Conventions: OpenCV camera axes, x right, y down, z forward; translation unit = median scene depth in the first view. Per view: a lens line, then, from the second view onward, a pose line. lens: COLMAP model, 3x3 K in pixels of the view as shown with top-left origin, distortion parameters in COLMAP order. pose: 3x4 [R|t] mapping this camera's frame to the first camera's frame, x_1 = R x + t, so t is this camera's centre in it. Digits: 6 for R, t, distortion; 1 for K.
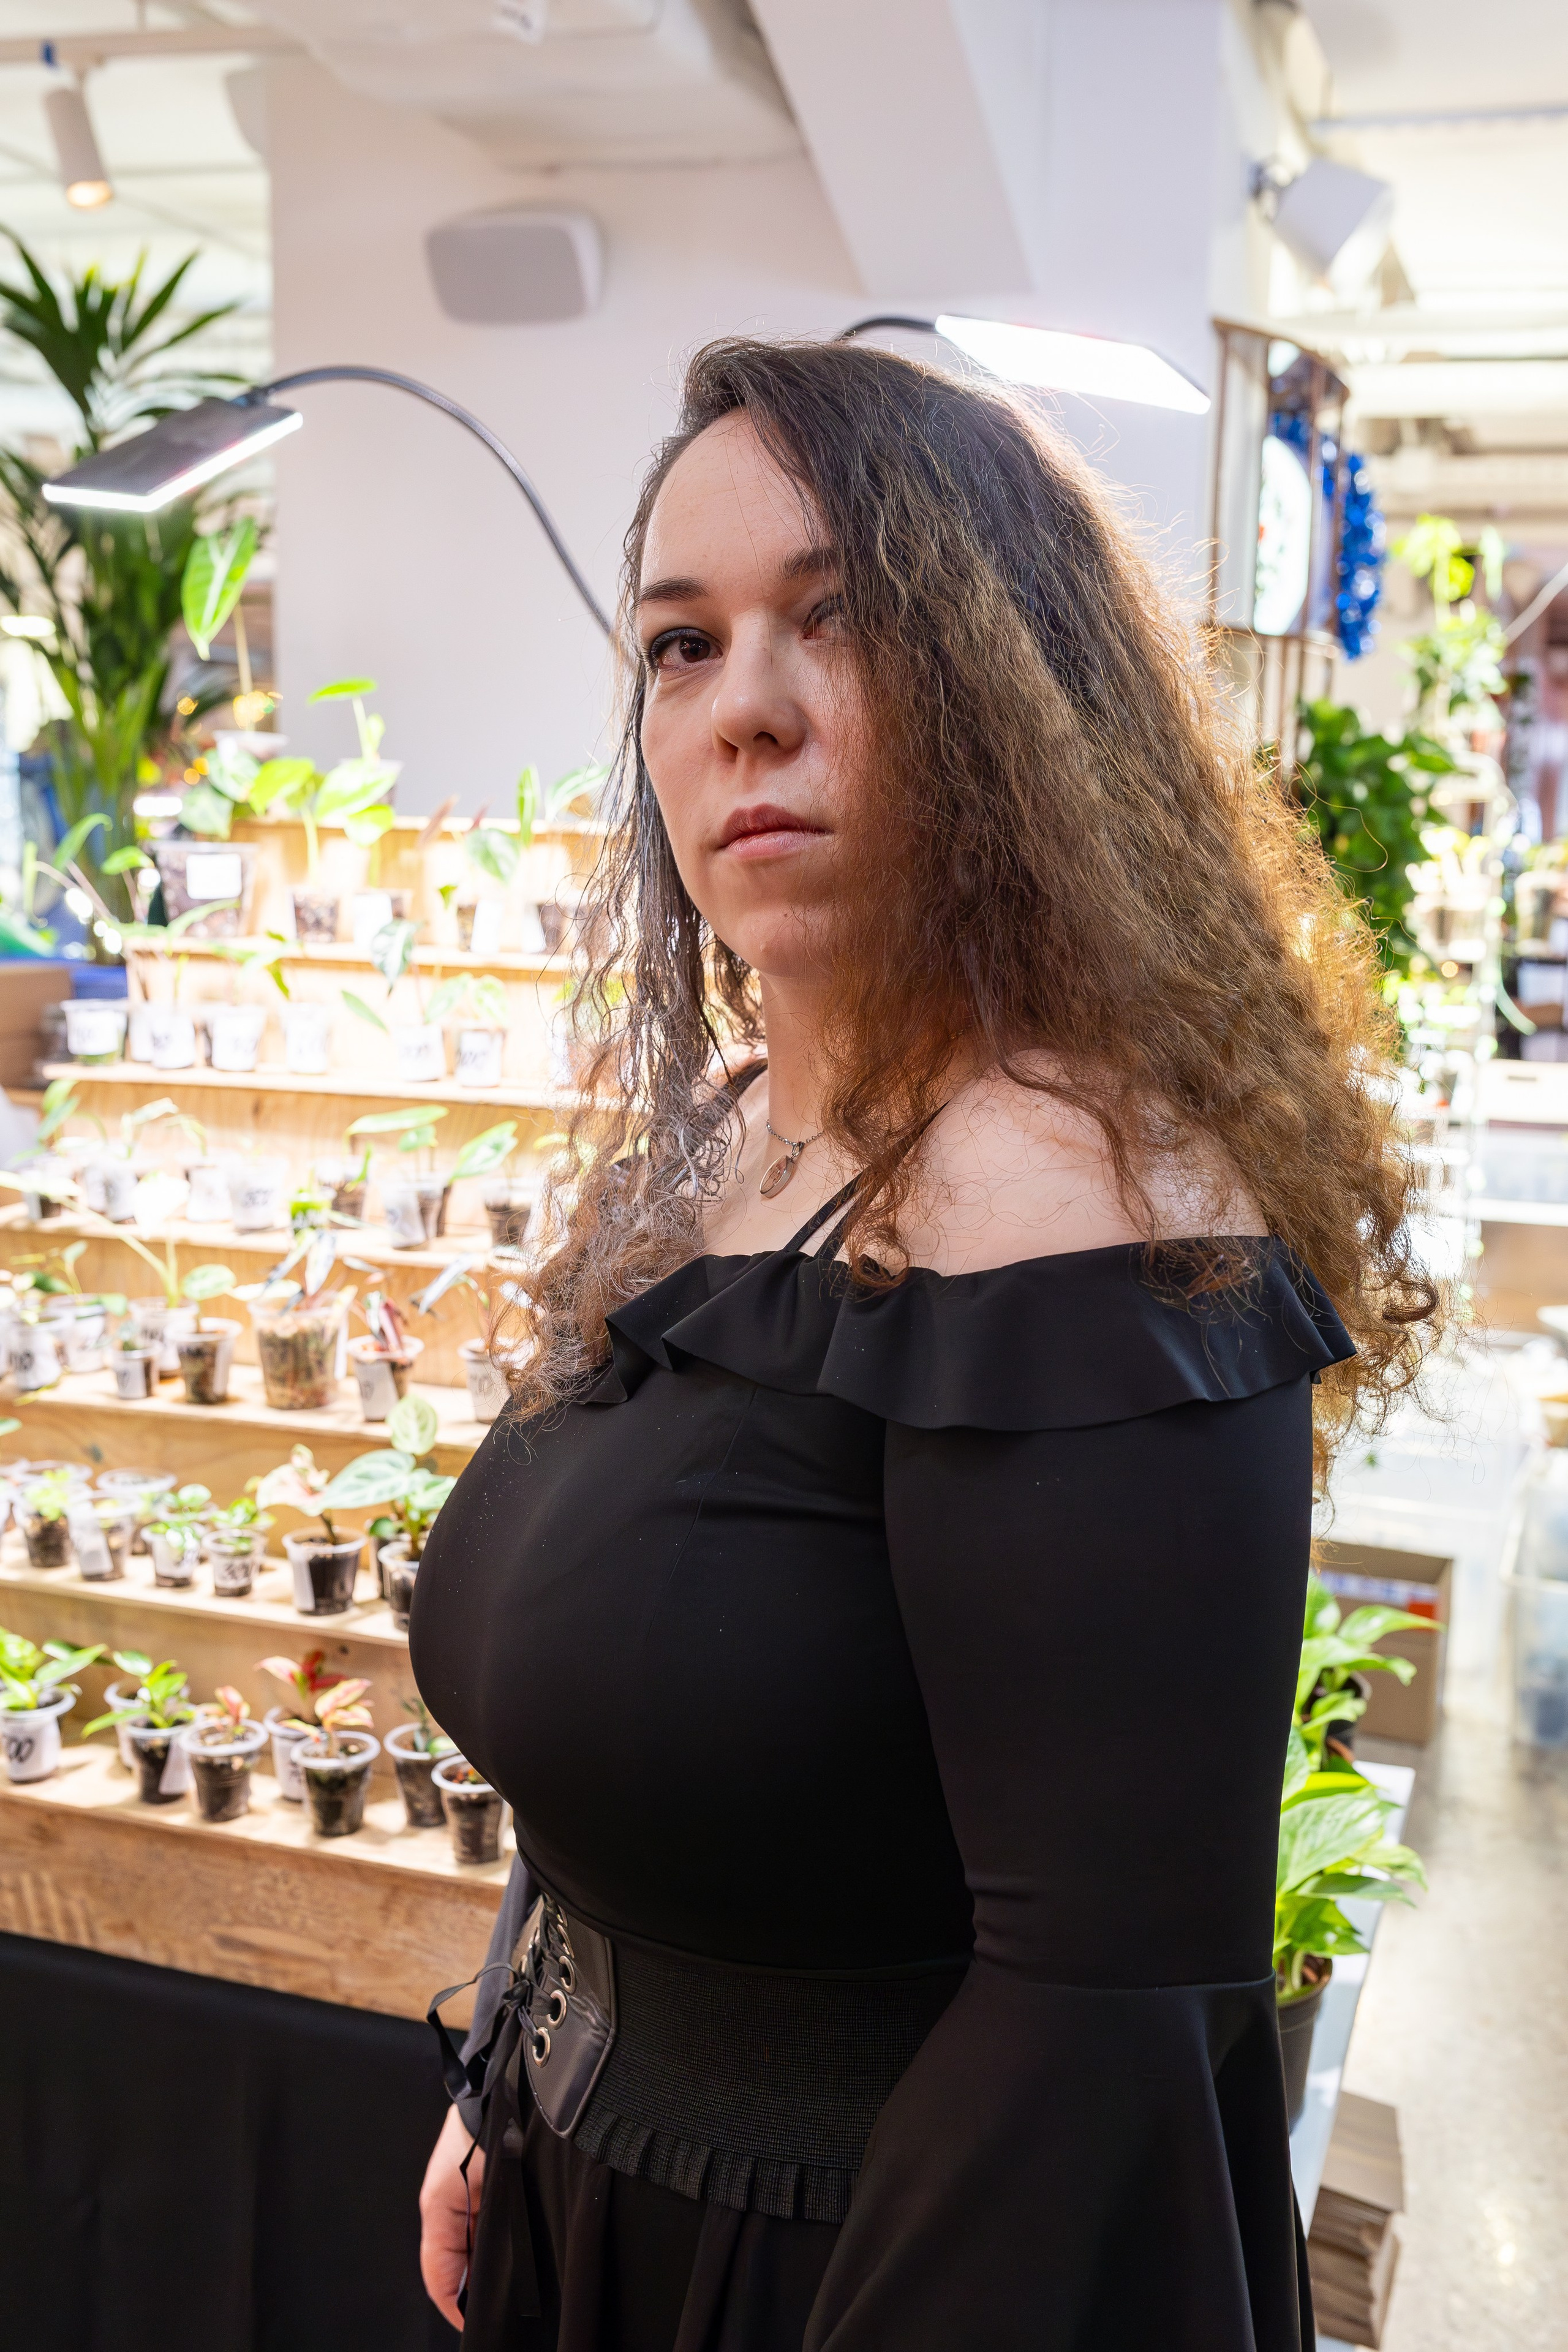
lens RADIAL K [[2513.7, 0, 784.0], [0, 2513.7, 1176.0], [0, 0, 1]] dist [-0.014490, 0.024077]
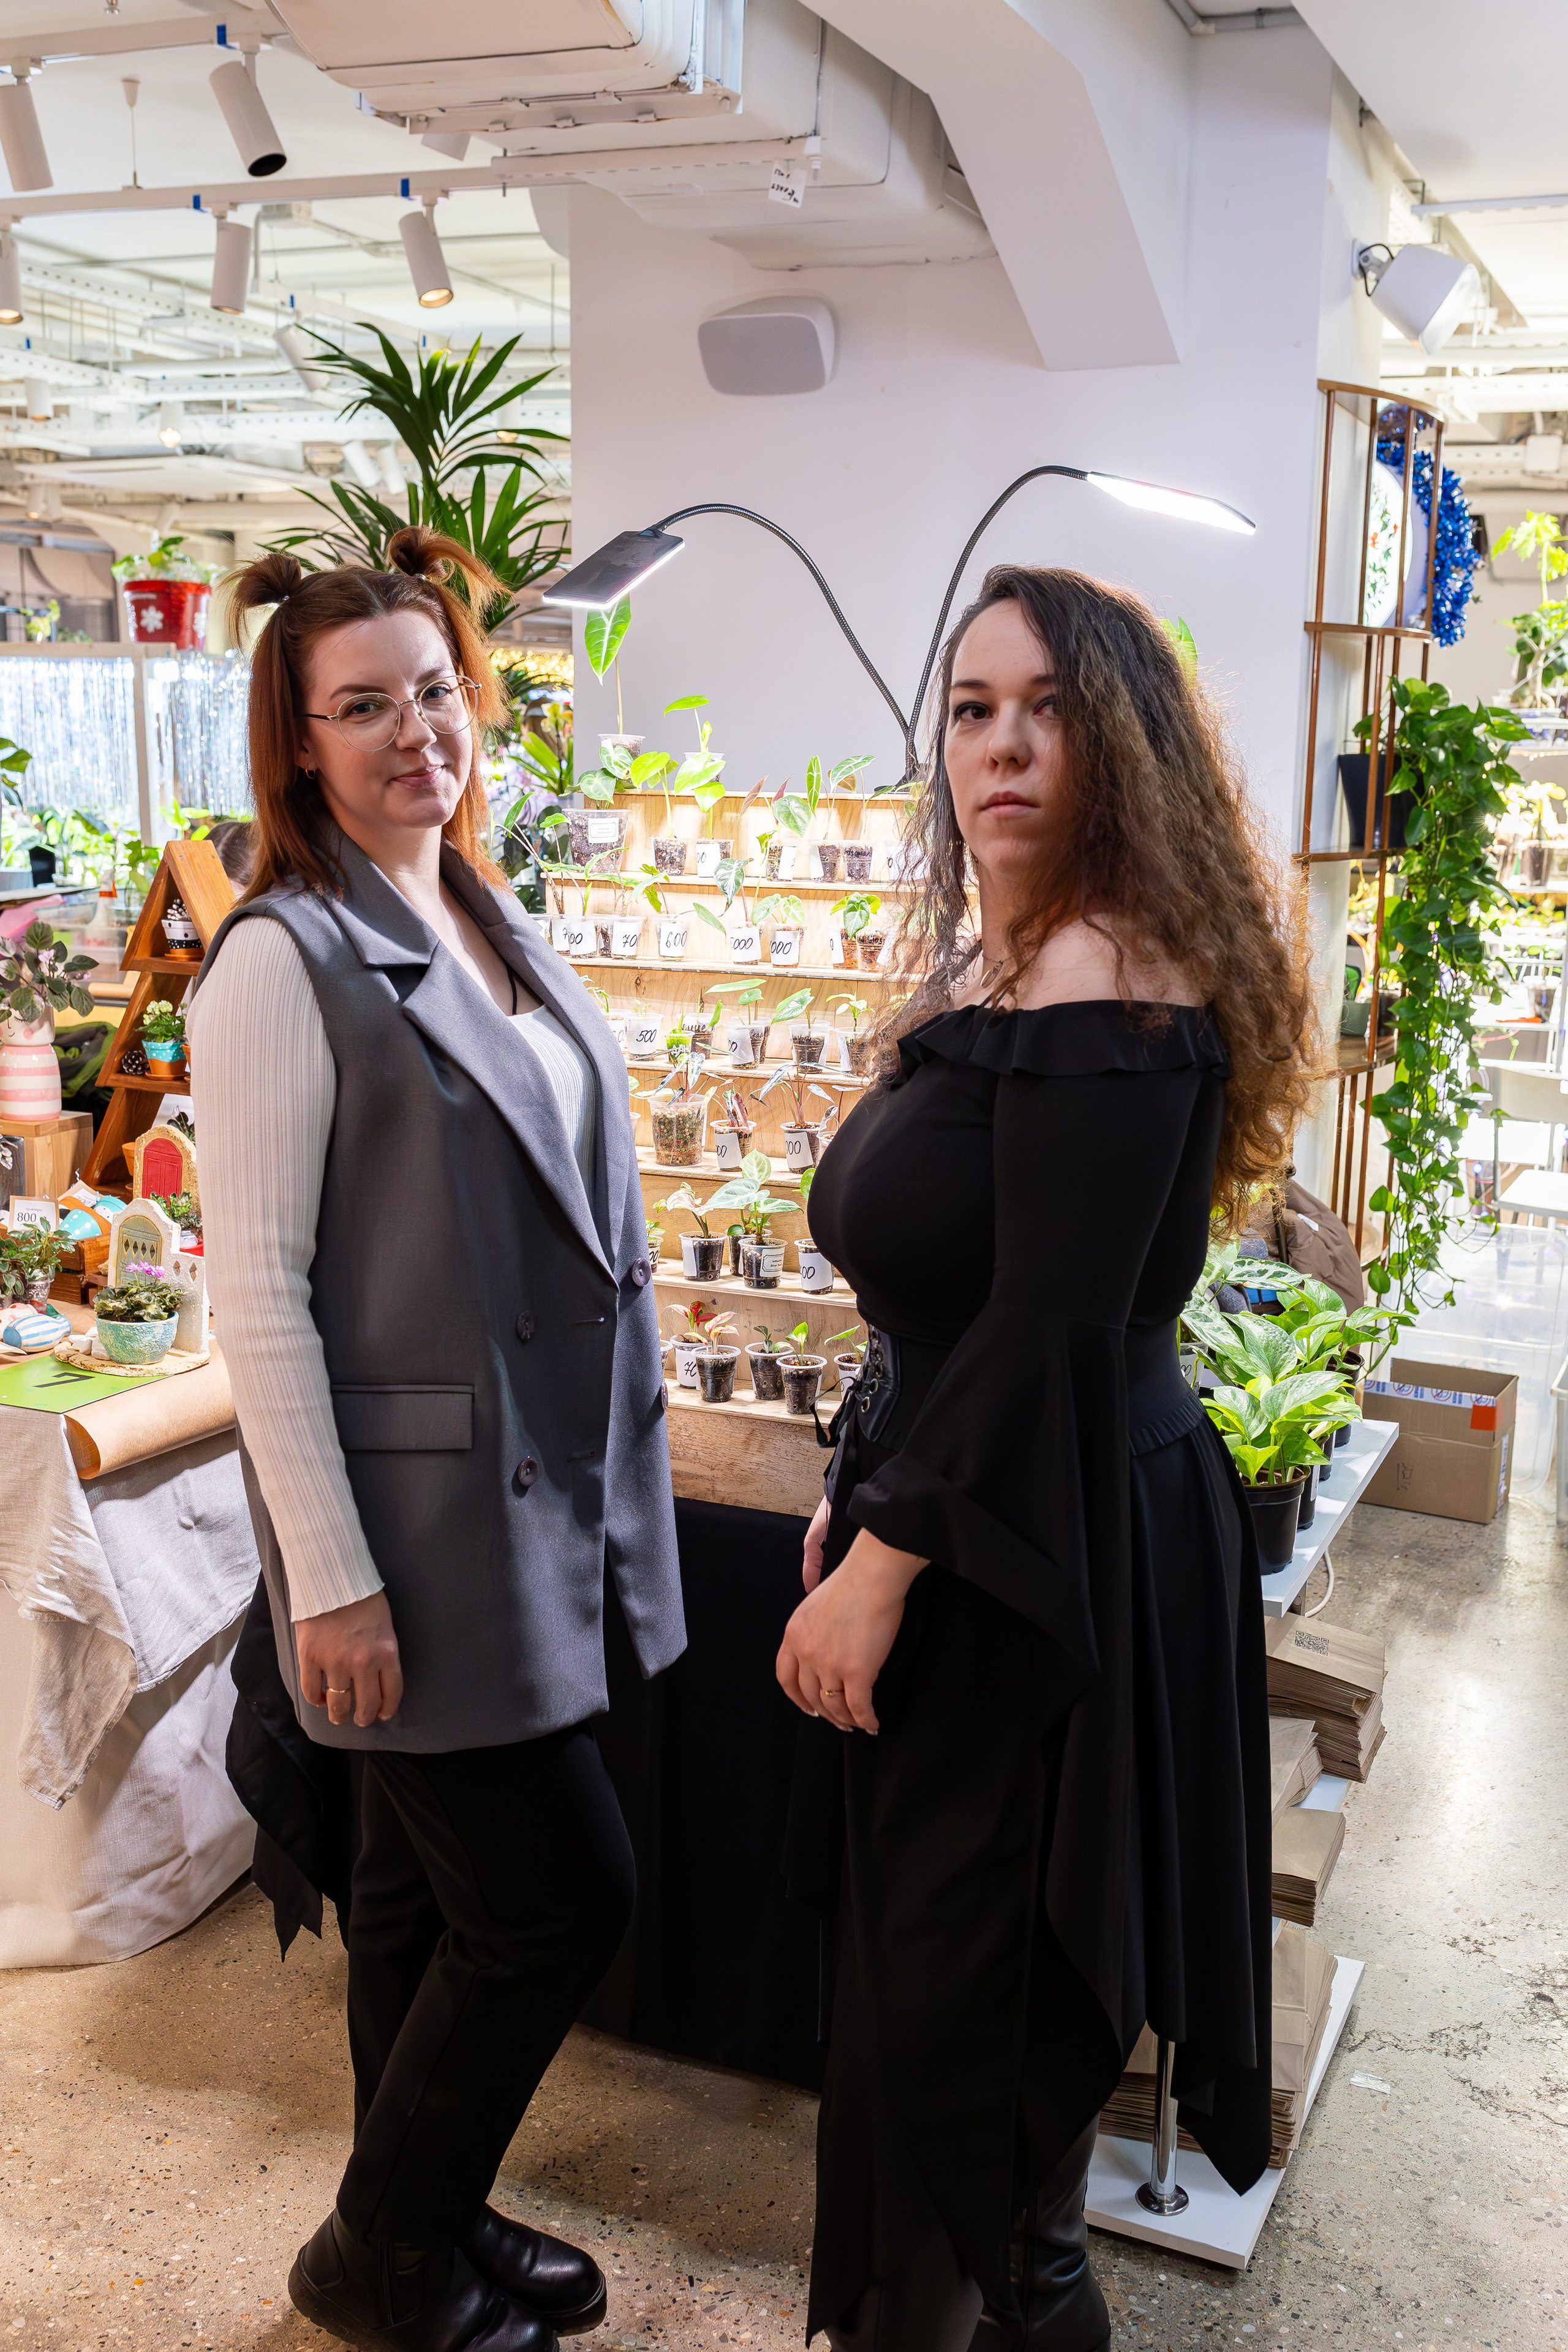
lens RADIAL K [[2326.9, 0, 784.0], [0, 2326.9, 1176.0], [0, 0, 1]] dist [-0.006413, -0.023173]
pose [[0.996954, 0.005809, -0.077773, -0.009160], [-0.003385, 0.999505, 0.031271, 0.045395], [0.077916, -0.030912, 0.996481, -0.400413]]
